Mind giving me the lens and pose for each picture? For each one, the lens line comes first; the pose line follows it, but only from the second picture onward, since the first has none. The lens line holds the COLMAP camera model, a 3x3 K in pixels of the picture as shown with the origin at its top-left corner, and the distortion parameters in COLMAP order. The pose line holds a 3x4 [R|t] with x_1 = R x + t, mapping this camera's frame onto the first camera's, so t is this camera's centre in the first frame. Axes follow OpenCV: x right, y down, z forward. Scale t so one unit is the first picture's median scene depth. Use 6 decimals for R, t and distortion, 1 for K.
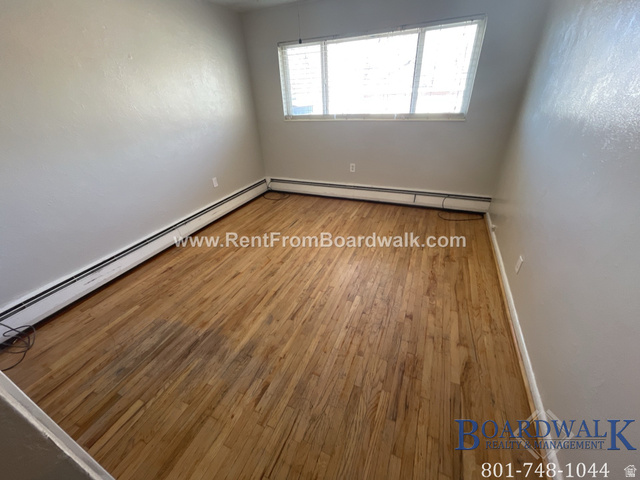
lens RADIAL K [[259.2, 0, 316.6], [0, 259.2, 237.8], [0, 0, 1]] dist [-0.003768, -0.000523]
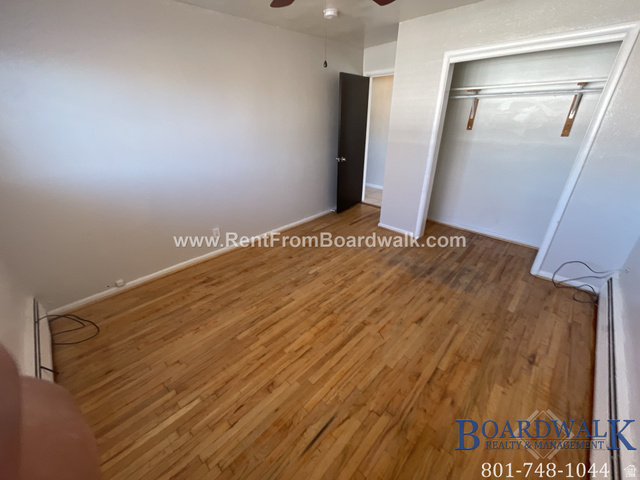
lens RADIAL K [[259.2, 0, 316.6], [0, 259.2, 237.8], [0, 0, 1]] dist [-0.003768, -0.000523]
pose [[-0.933134, -0.096121, 0.346441, -0.282135], [0.227711, 0.587680, 0.776389, -0.811747], [-0.278224, 0.803364, -0.526496, 1.414972]]
